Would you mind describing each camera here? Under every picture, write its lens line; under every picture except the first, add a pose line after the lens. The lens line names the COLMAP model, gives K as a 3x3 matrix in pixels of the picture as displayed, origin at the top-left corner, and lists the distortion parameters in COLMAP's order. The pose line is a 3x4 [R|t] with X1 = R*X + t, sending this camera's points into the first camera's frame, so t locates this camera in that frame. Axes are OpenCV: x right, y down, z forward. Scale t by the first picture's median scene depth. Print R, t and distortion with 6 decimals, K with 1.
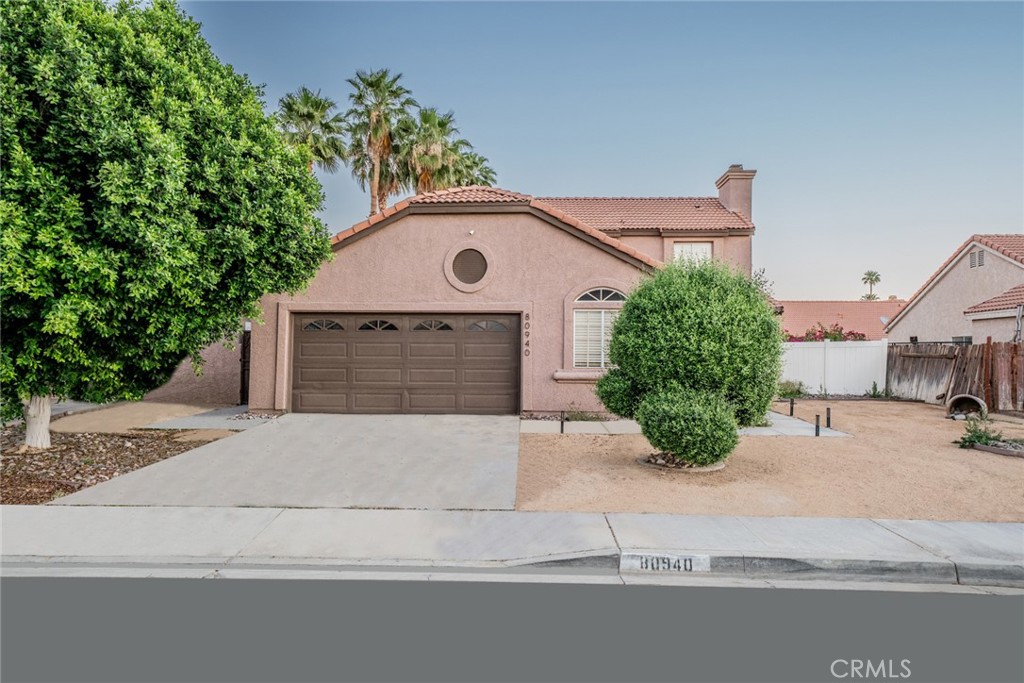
lens RADIAL K [[661.7, 0, 512.0], [0, 661.7, 341.5], [0, 0, 1]] dist [0.036641, -0.000523]
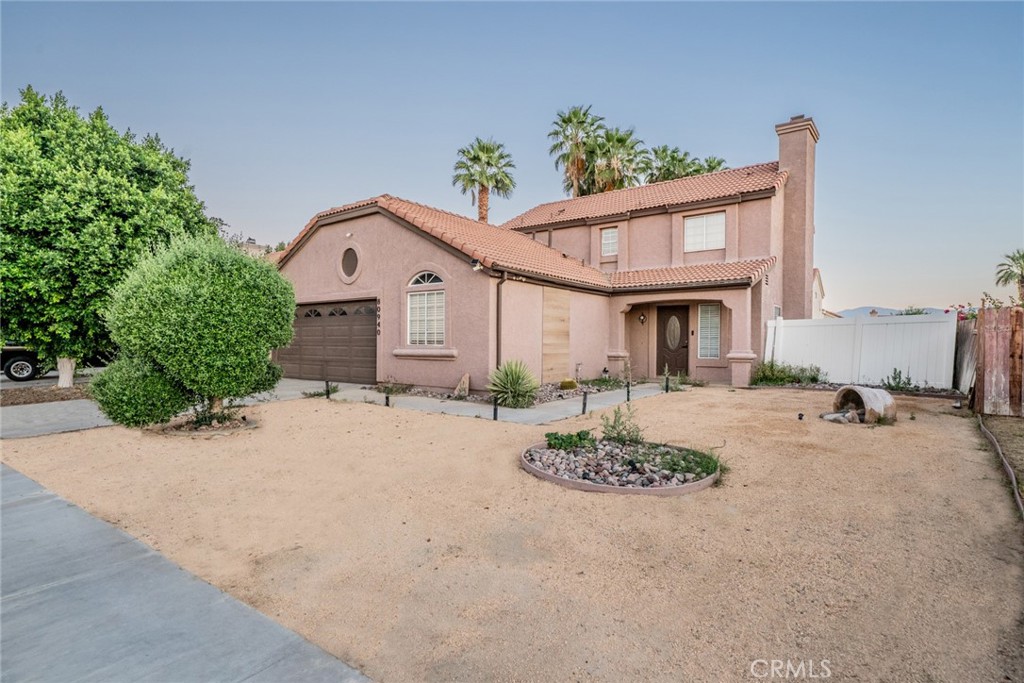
lens RADIAL K [[528.7, 0, 512.0], [0, 528.7, 341.5], [0, 0, 1]] dist [0.015554, 0.000195]
pose [[0.814276, -0.002639, -0.580472, 0.520312], [0.012192, 0.999847, 0.012558, 0.016706], [0.580350, -0.017303, 0.814183, 0.258185]]
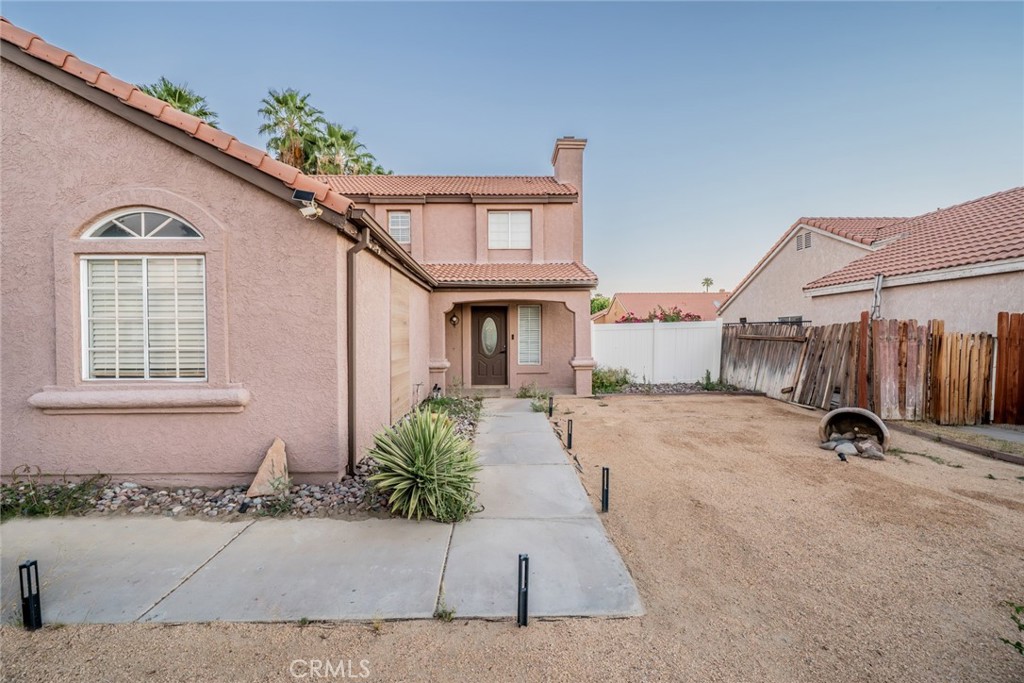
lens RADIAL K [[419.1, 0, 506.8], [0, 419.1, 339.5], [0, 0, 1]] dist [0.000646, 0.000250]
pose [[0.998861, -0.011813, 0.046230, 0.260330], [0.010284, 0.999397, 0.033168, 0.002520], [-0.046594, -0.032655, 0.998380, 0.476968]]
